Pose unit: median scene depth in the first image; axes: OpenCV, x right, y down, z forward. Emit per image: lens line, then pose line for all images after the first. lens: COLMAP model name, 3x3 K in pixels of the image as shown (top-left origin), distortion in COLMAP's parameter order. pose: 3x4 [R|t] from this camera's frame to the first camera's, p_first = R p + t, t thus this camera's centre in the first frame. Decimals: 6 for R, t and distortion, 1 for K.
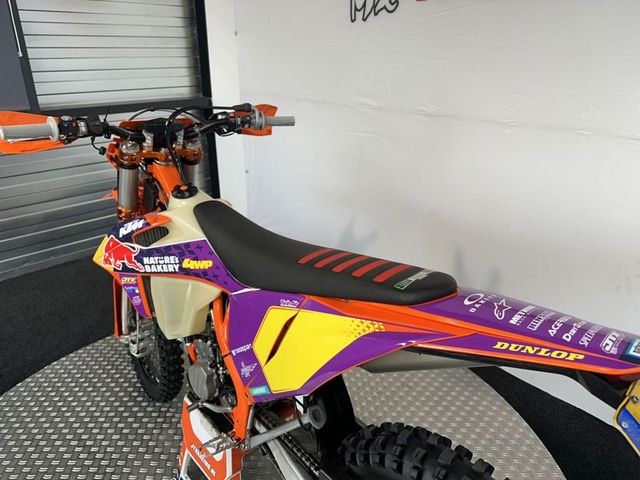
lens RADIAL K [[446.6, 0, 318.7], [0, 446.6, 239.4], [0, 0, 1]] dist [-0.016690, -0.004811]
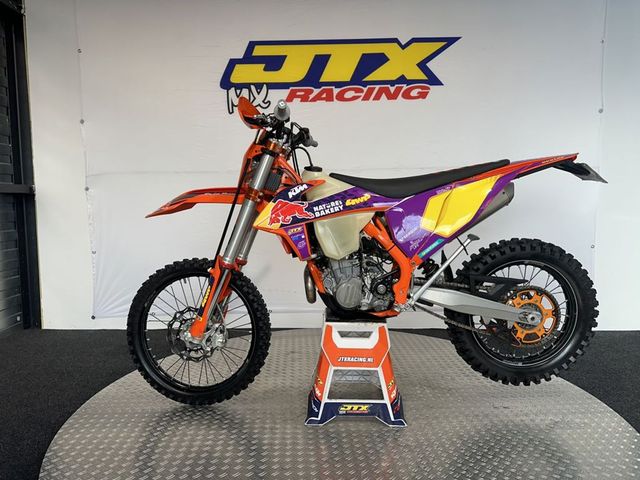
lens RADIAL K [[433.3, 0, 323.0], [0, 433.3, 233.4], [0, 0, 1]] dist [0.011233, -0.001664]
pose [[0.705595, -0.078845, 0.704215, -0.768486], [0.295280, 0.936114, -0.191049, 0.224197], [-0.644163, 0.342744, 0.683799, 0.016555]]
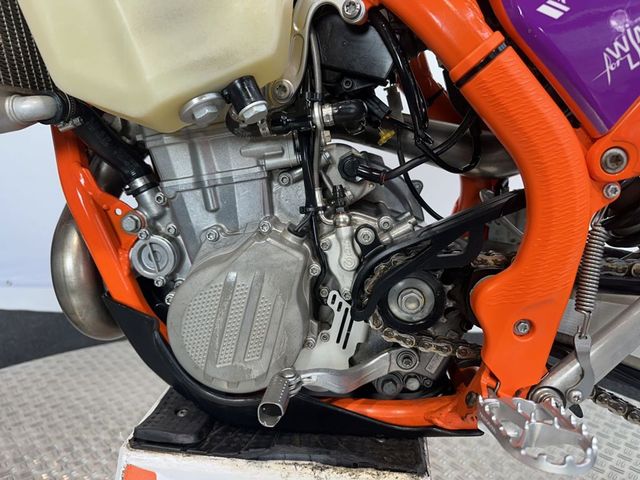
lens RADIAL K [[453.9, 0, 325.7], [0, 453.9, 234.0], [0, 0, 1]] dist [0.007333, -0.001846]
pose [[0.738780, -0.131126, 0.661067, -0.242836], [0.257297, 0.961468, -0.096832, 0.183136], [-0.622898, 0.241628, 0.744052, 0.439053]]
